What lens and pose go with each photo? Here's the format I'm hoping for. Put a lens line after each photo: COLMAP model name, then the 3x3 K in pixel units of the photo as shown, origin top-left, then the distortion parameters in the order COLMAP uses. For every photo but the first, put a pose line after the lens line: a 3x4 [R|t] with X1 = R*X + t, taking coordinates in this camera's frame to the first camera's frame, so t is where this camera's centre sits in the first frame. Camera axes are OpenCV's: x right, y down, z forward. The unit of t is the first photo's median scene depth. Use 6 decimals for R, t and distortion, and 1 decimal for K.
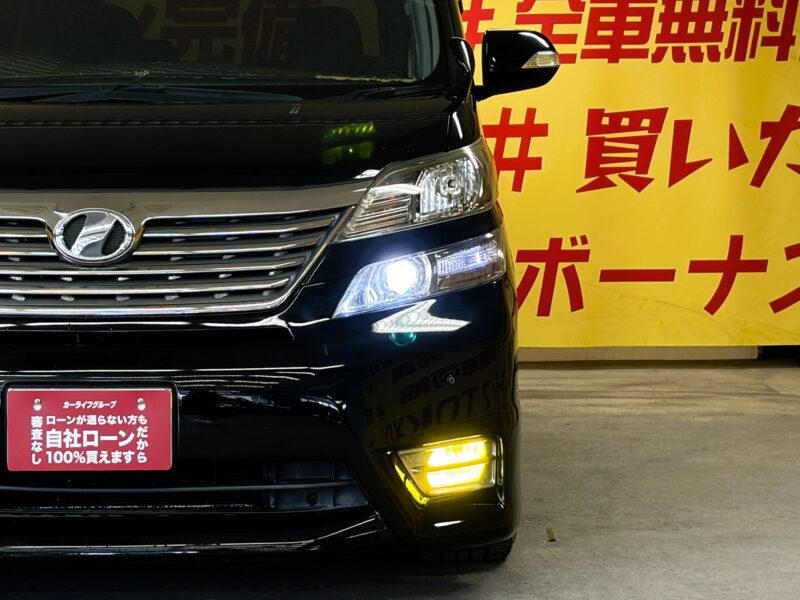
lens RADIAL K [[2135.7, 0, 393.9], [0, 2135.7, 303.7], [0, 0, 1]] dist [0.256873, 0.000000]
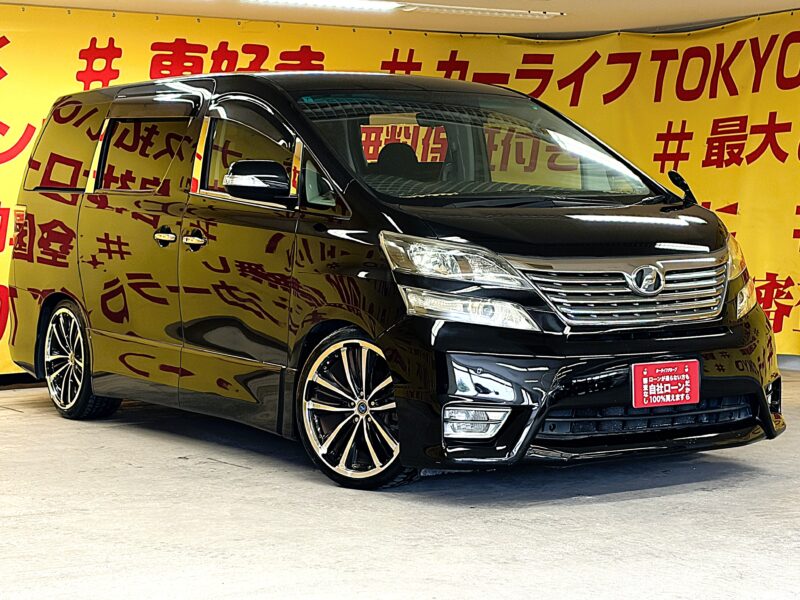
lens RADIAL K [[1697.3, 0, 401.1], [0, 1697.3, 304.3], [0, 0, 1]] dist [0.274302, 0.000000]
pose [[0.844160, -0.034863, 0.534956, -1.033838], [0.046507, 0.998884, -0.008291, -0.007994], [-0.534070, 0.031879, 0.844839, -0.124681]]
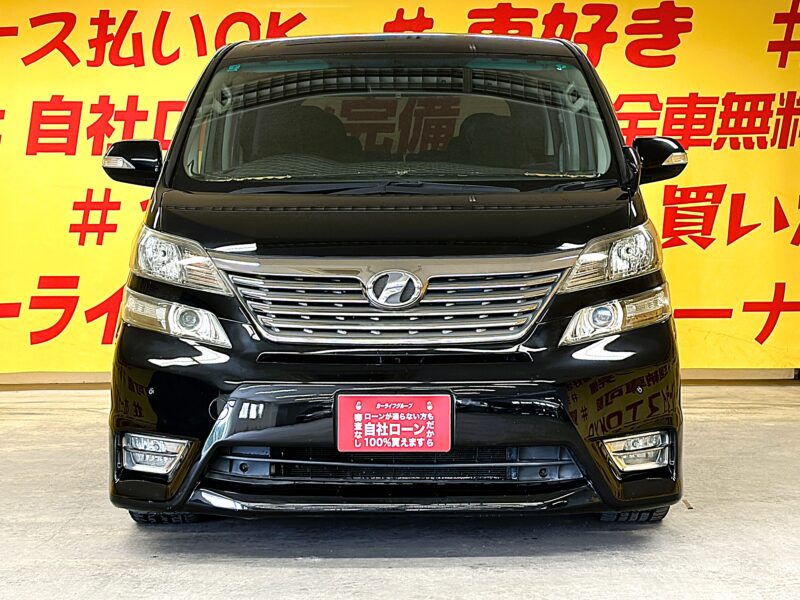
lens RADIAL K [[1806.0, 0, 401.4], [0, 1806.0, 297.2], [0, 0, 1]] dist [0.222483, 0.000000]
pose [[0.999919, 0.000505, -0.012733, -0.110936], [-0.000765, 0.999790, -0.020455, -0.001099], [0.012720, 0.020463, 0.999710, -0.198896]]
